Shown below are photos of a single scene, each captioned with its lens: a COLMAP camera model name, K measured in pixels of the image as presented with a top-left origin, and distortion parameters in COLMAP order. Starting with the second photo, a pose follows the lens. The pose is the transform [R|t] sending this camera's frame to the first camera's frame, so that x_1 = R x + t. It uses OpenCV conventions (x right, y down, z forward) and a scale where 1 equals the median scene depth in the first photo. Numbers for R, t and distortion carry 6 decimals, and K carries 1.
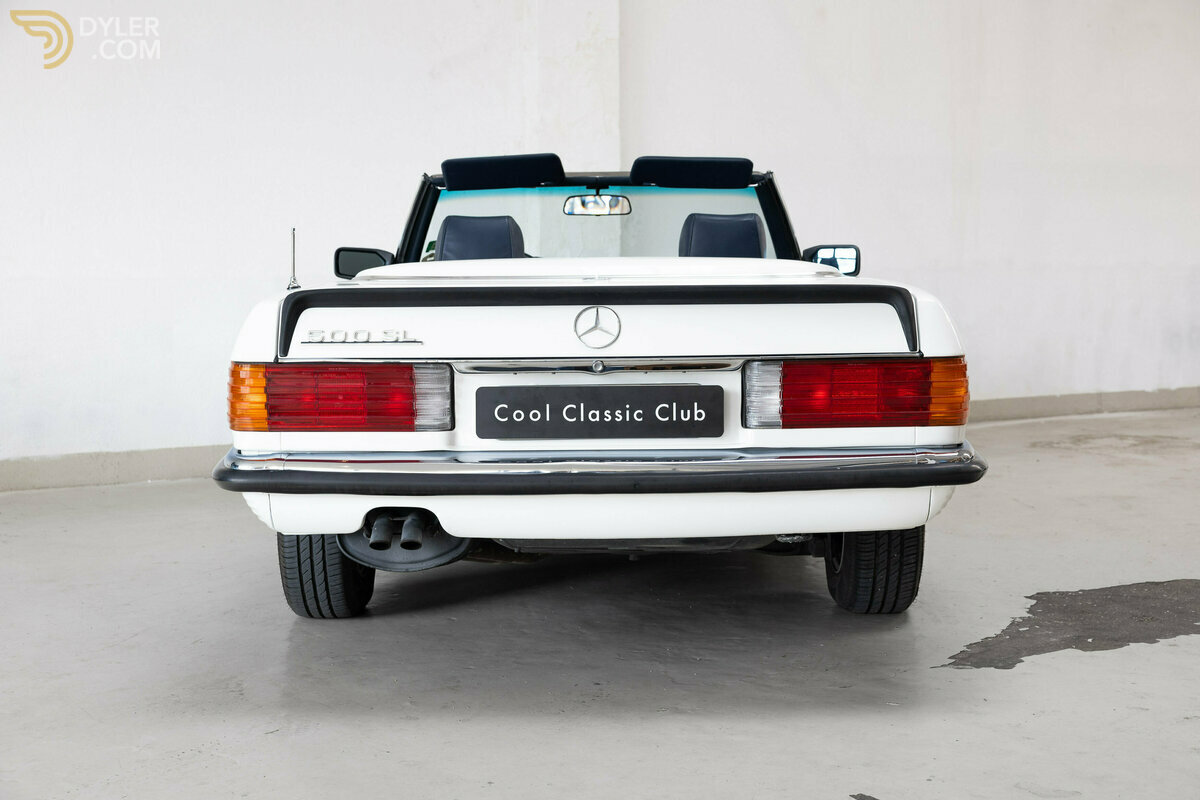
lens RADIAL K [[1688.4, 0, 600.0], [0, 1688.4, 400.0], [0, 0, 1]] dist [-0.000242, -0.006938]
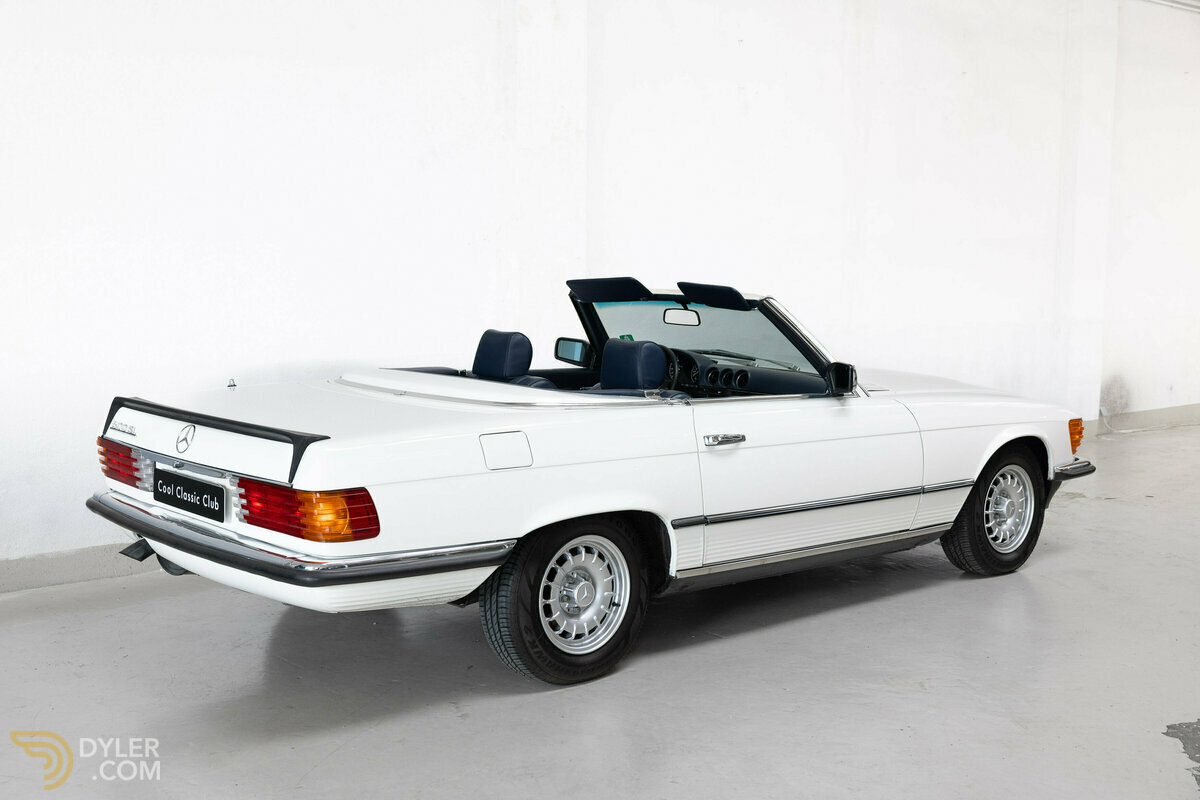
lens RADIAL K [[1434.1, 0, 600.0], [0, 1434.1, 400.0], [0, 0, 1]] dist [-0.009495, -0.011099]
pose [[0.656444, 0.093345, -0.748577, 1.199339], [-0.073140, 0.995515, 0.060000, -0.181632], [0.750821, 0.015364, 0.660328, 0.420794]]
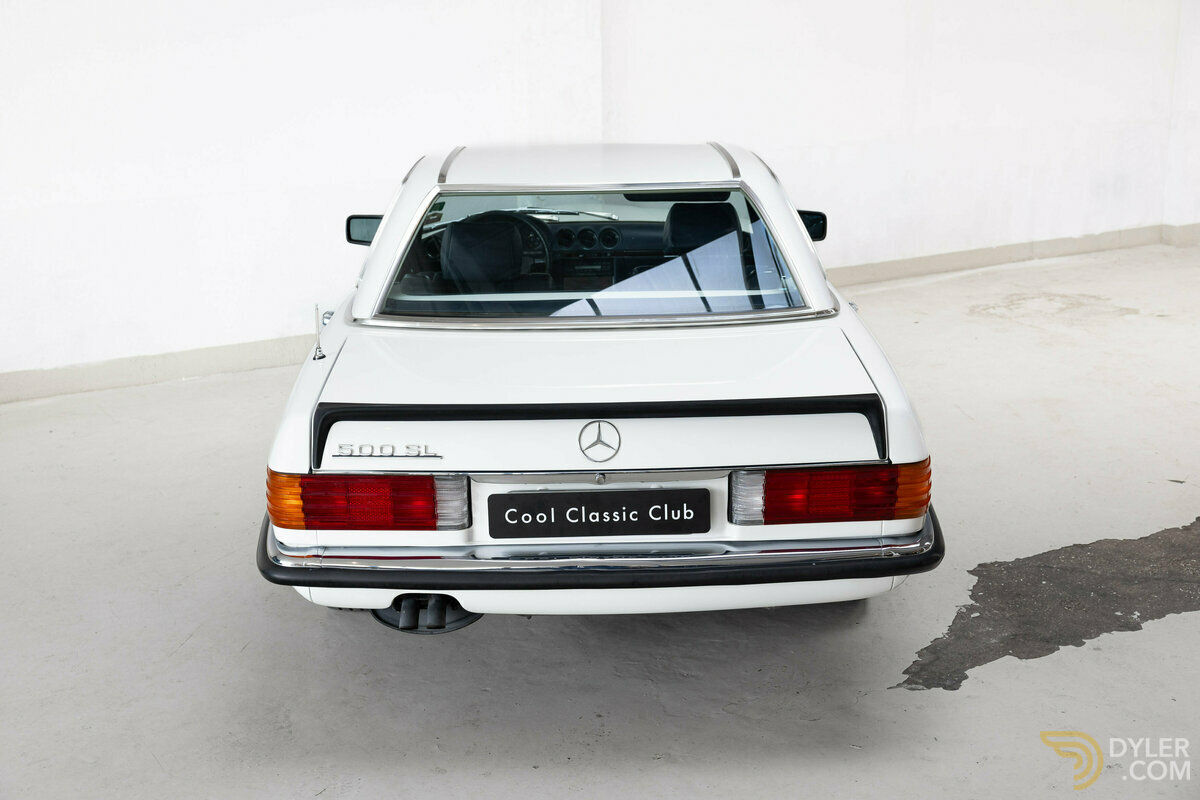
lens RADIAL K [[1502.0, 0, 600.0], [0, 1502.0, 400.0], [0, 0, 1]] dist [-0.003954, -0.010577]
pose [[0.999827, -0.007779, 0.016913, -0.017631], [0.004425, 0.981783, 0.189957, -0.254838], [-0.018082, -0.189849, 0.981647, 0.036656]]
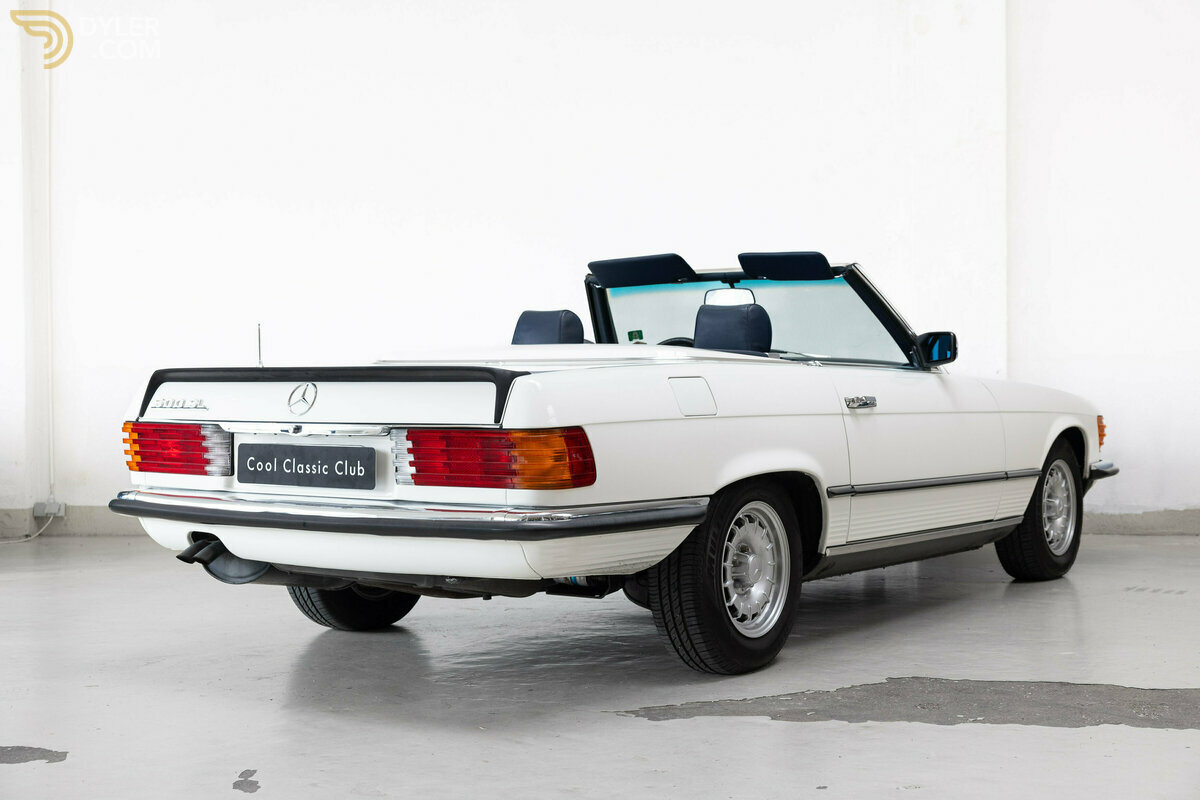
lens RADIAL K [[1688.4, 0, 600.0], [0, 1688.4, 400.0], [0, 0, 1]] dist [-0.000242, -0.006938]
pose [[0.813835, 0.013493, -0.580939, 0.914761], [-0.044599, 0.998232, -0.039292, -0.002296], [0.579381, 0.057887, 0.812998, 0.090865]]
